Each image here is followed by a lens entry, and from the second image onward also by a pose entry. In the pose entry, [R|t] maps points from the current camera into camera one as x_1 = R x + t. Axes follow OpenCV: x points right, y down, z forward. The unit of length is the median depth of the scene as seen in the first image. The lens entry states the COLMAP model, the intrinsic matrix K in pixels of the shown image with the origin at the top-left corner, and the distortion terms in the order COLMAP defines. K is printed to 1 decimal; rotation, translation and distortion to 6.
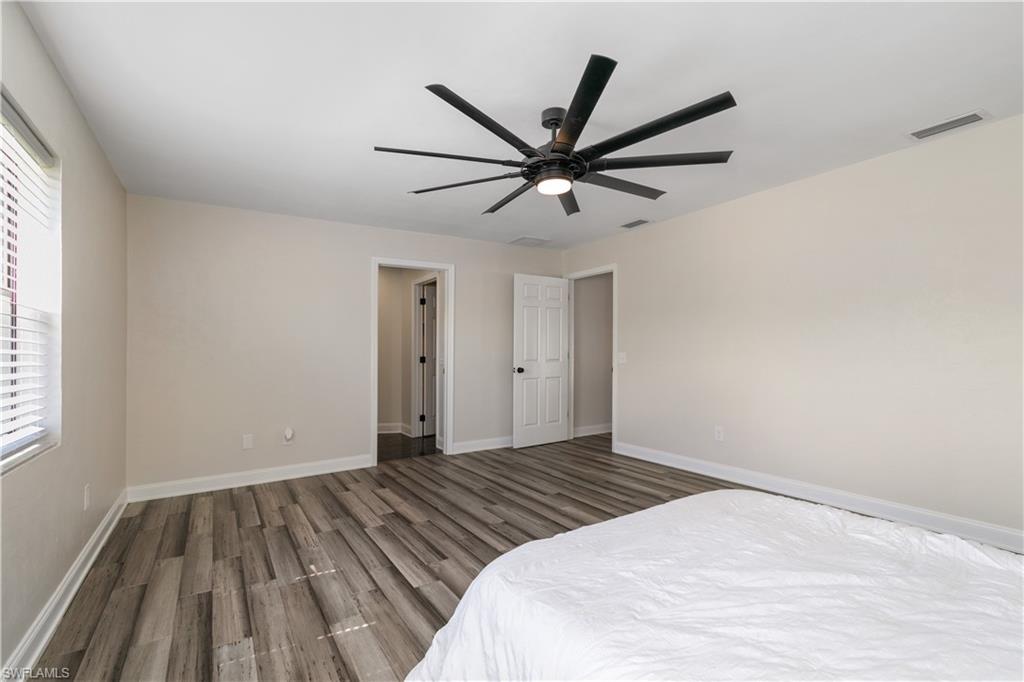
lens RADIAL K [[463.5, 0, 515.3], [0, 463.5, 344.6], [0, 0, 1]] dist [0.003686, 0.000075]
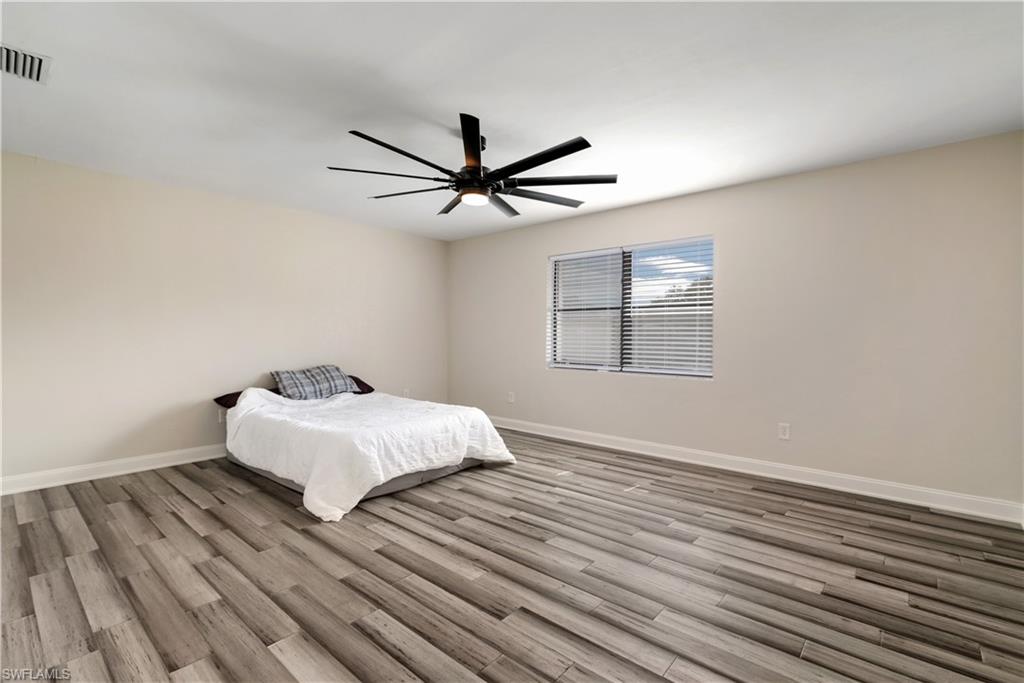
lens RADIAL K [[463.5, 0, 515.3], [0, 463.5, 345.1], [0, 0, 1]] dist [0.003686, 0.000075]
pose [[-0.957788, 0.013454, -0.287162, 0.265550], [0.011394, 0.999896, 0.008844, 0.020535], [0.287251, 0.005199, -0.957841, 1.808691]]
